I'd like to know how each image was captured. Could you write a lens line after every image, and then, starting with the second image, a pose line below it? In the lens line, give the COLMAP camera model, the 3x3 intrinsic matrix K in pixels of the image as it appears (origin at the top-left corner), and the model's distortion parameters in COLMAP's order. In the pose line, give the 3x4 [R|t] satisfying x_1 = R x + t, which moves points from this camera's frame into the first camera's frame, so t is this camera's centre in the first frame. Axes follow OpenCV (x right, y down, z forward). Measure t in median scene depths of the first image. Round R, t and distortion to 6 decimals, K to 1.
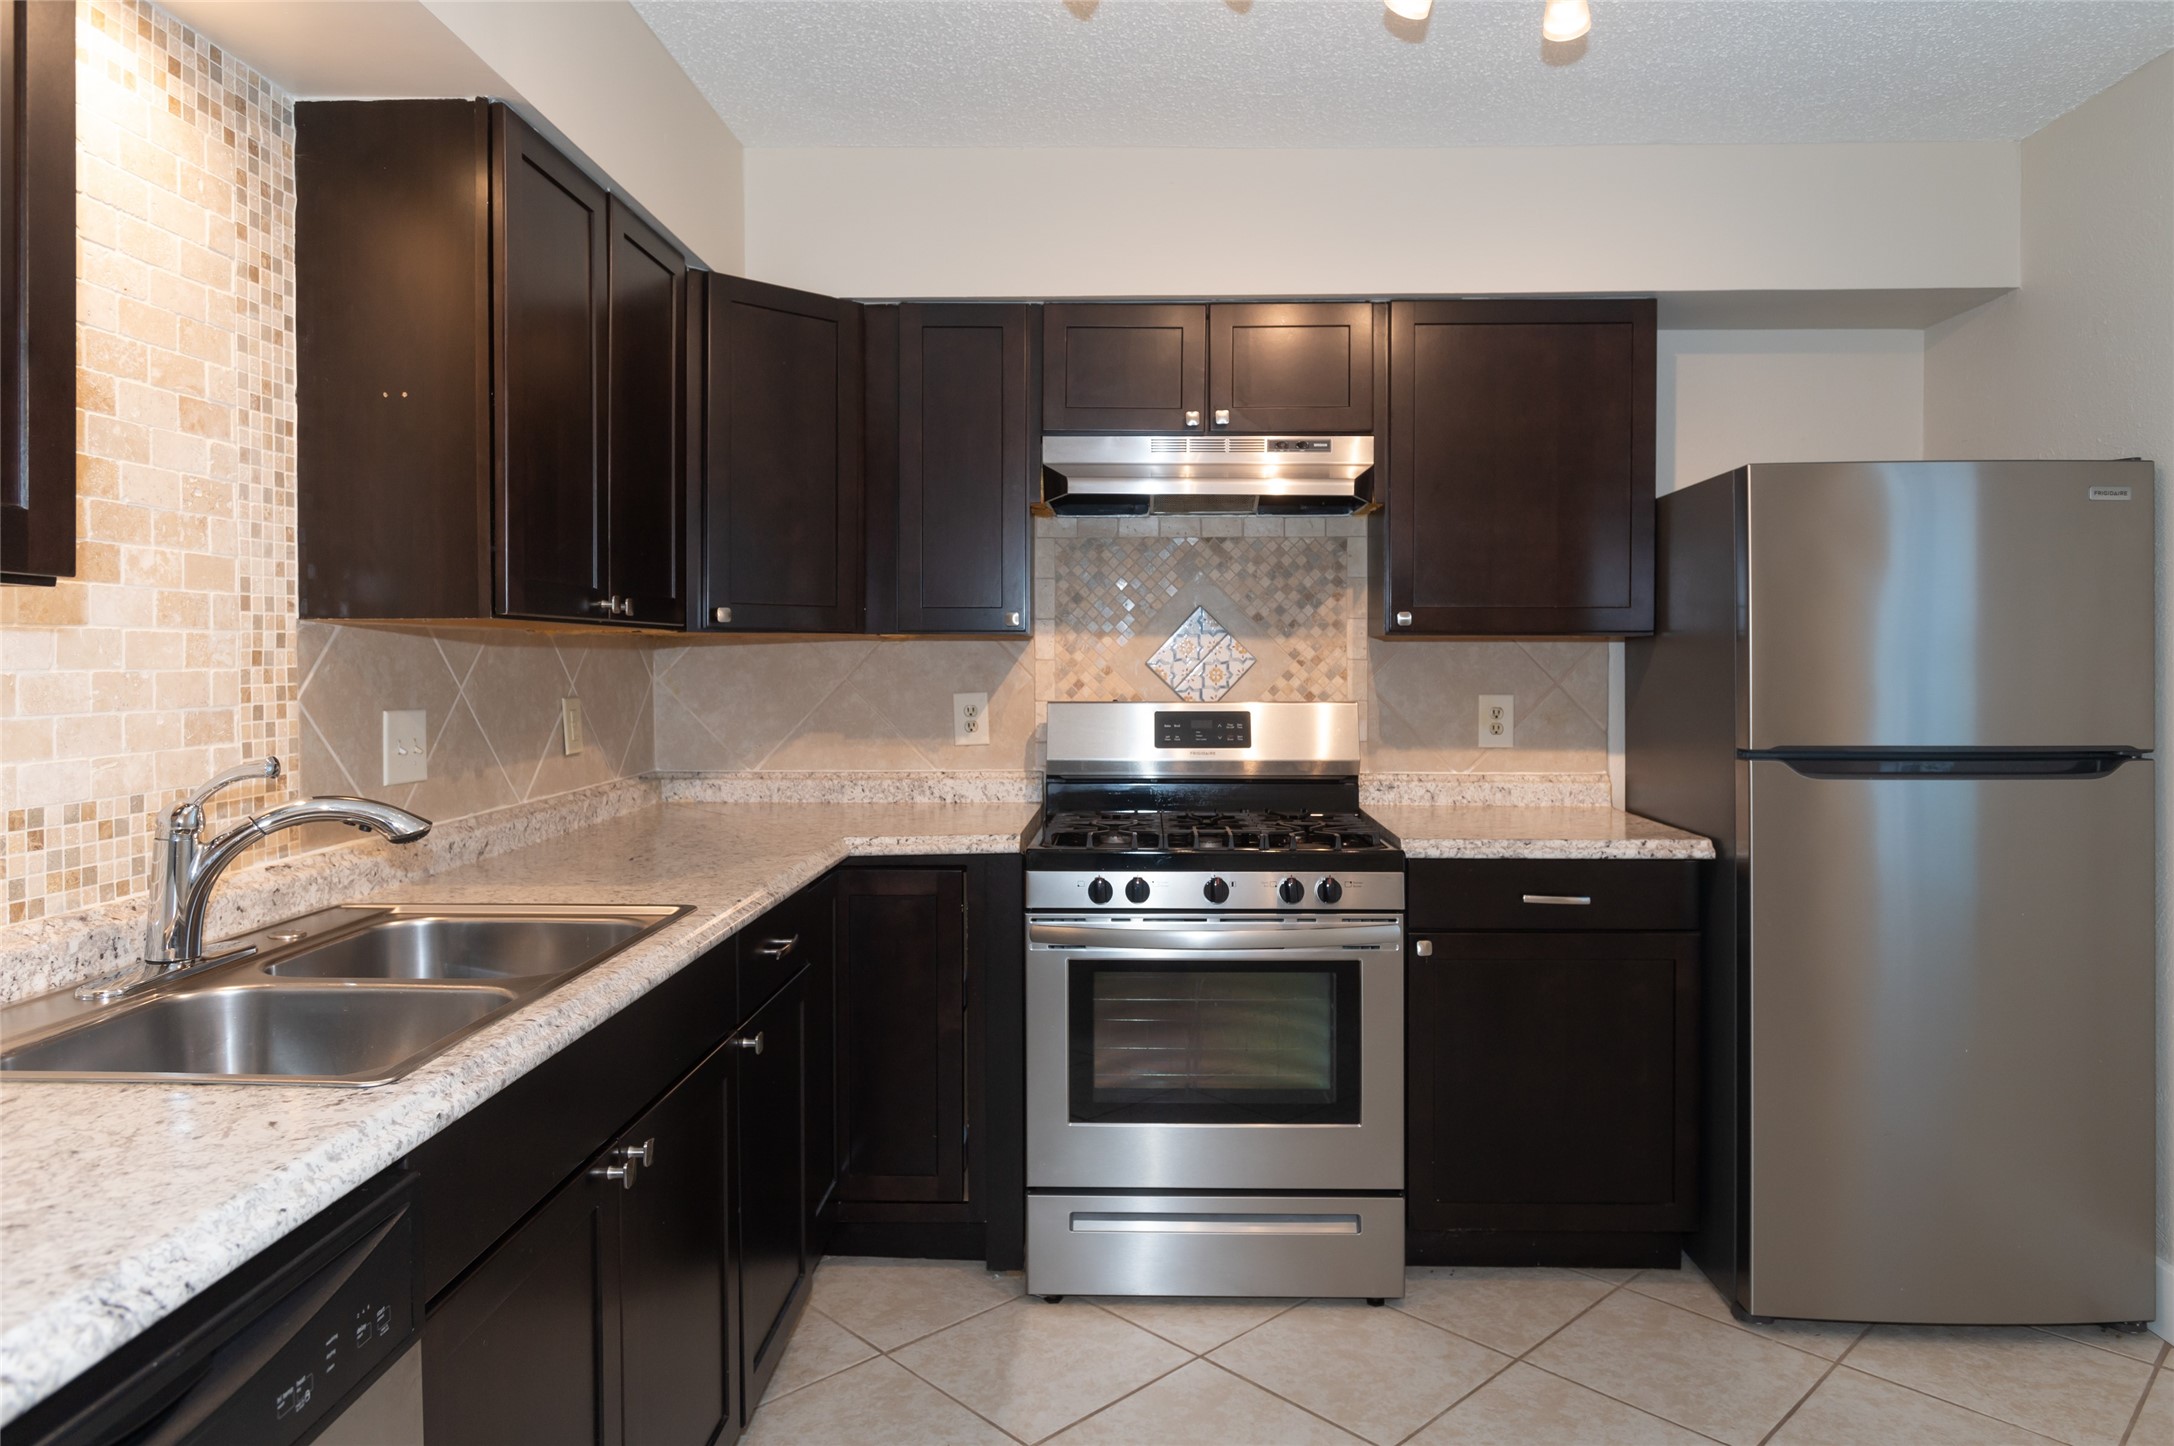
lens RADIAL K [[1351.4, 0, 1104.7], [0, 1351.4, 665.5], [0, 0, 1]] dist [-0.012525, -0.001276]
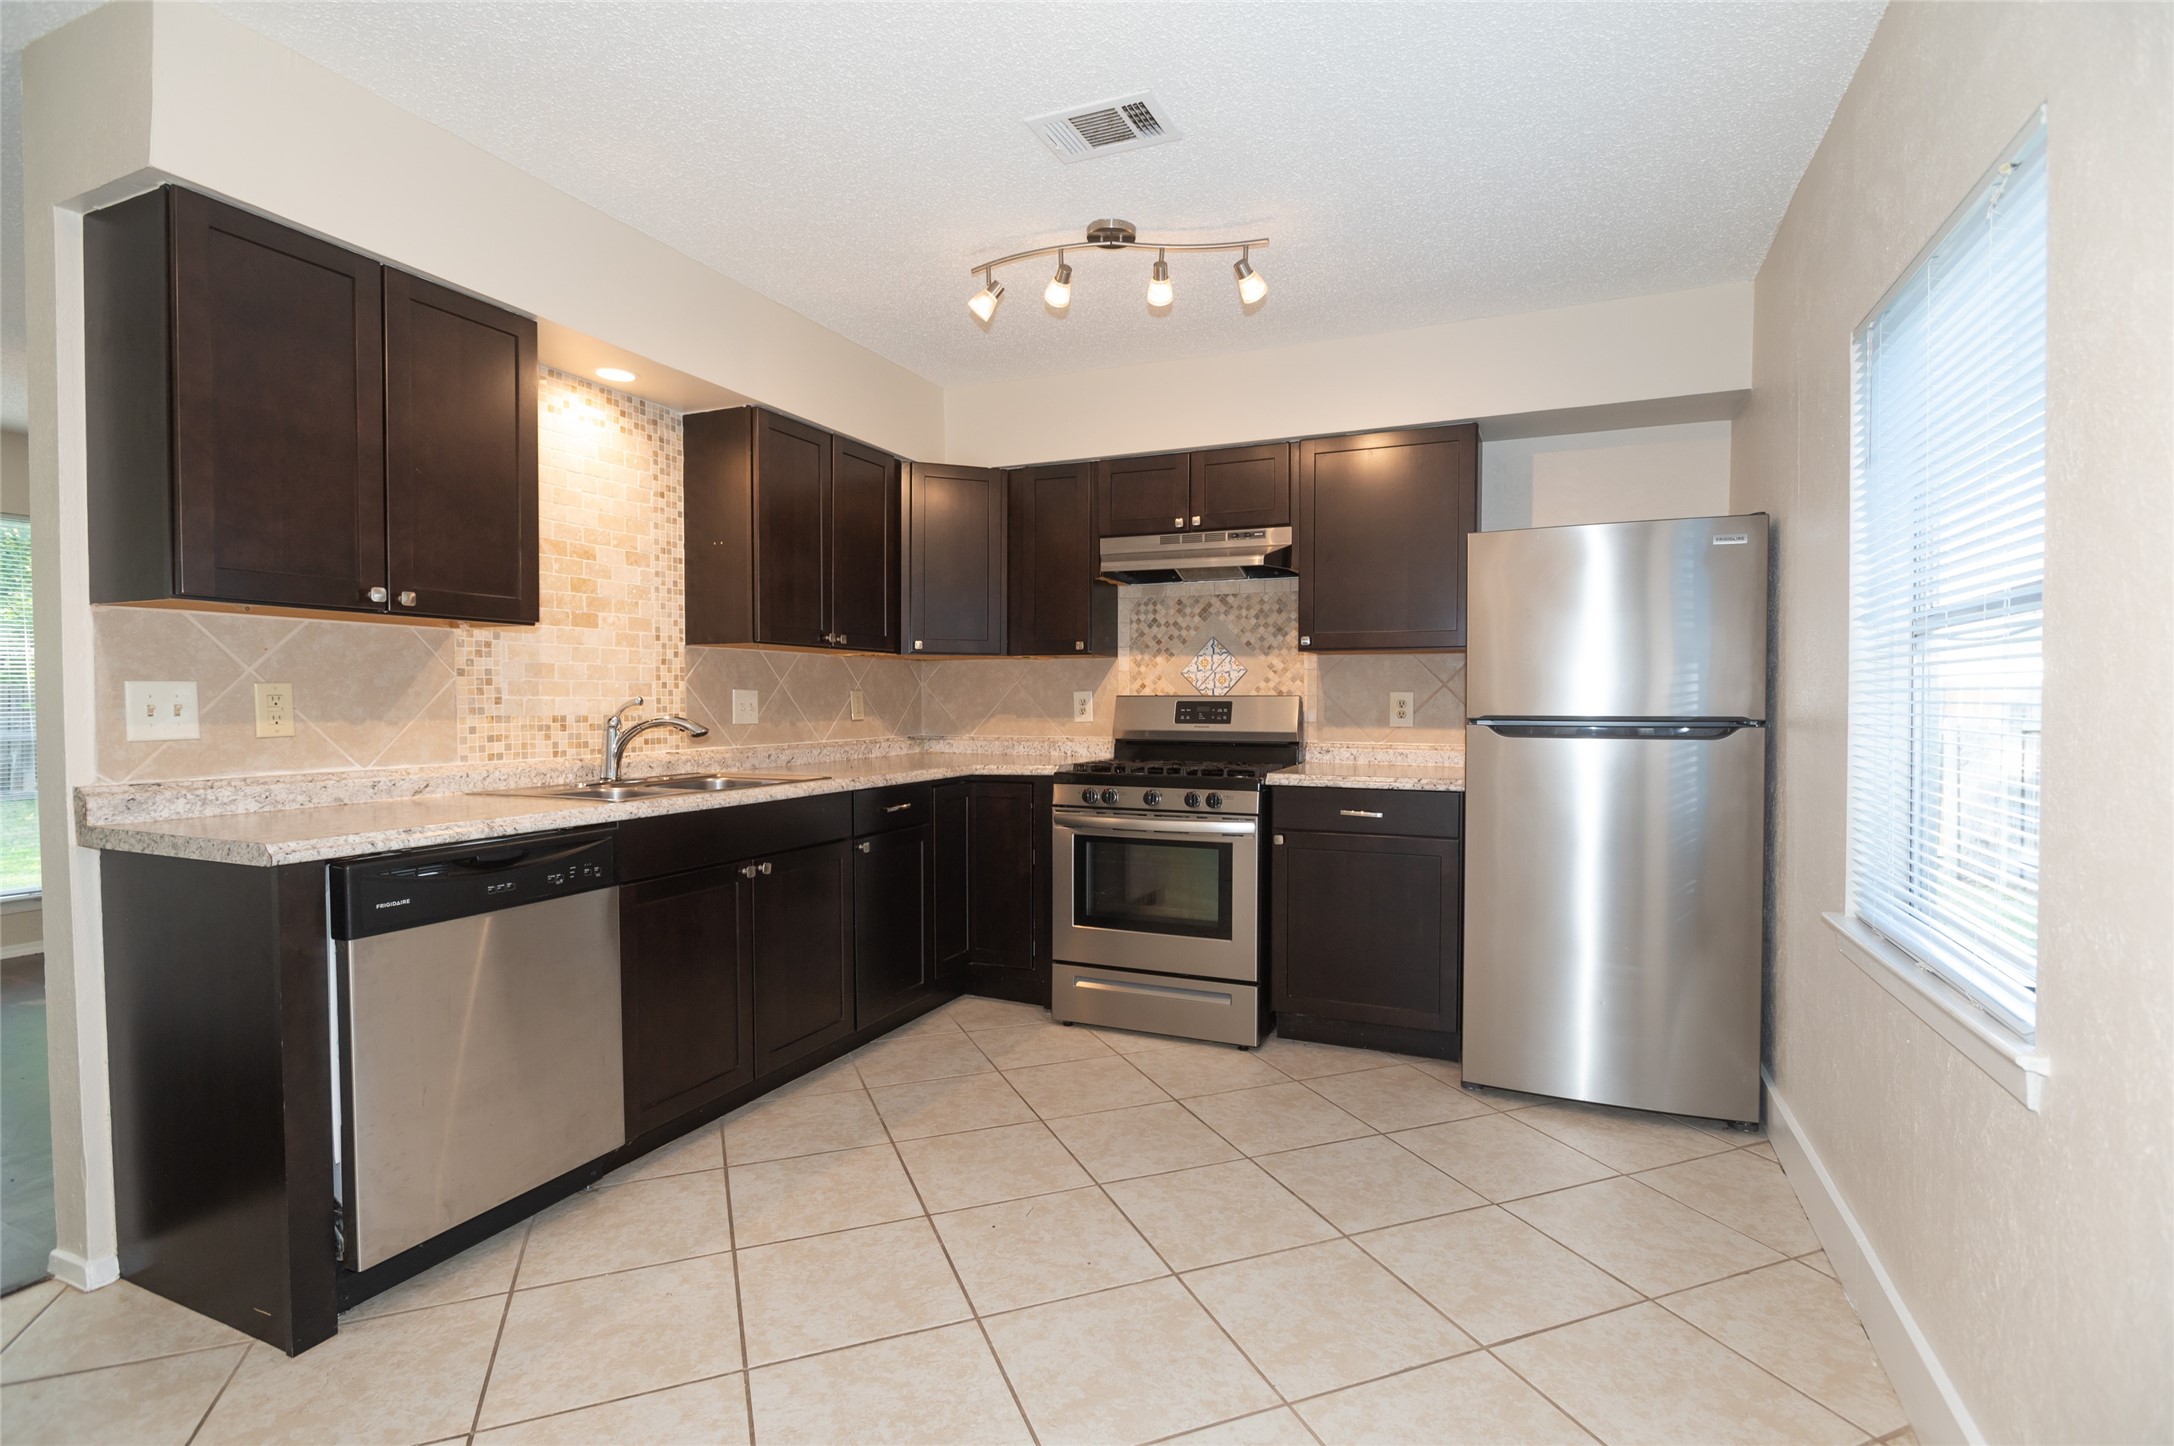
lens RADIAL K [[1050.1, 0, 1082.3], [0, 1050.1, 720.7], [0, 0, 1]] dist [-0.016955, 0.002058]
pose [[0.922858, 0.009120, -0.385033, 0.519243], [-0.003677, 0.999883, 0.014871, 0.047683], [0.385124, -0.012308, 0.922783, -0.274621]]
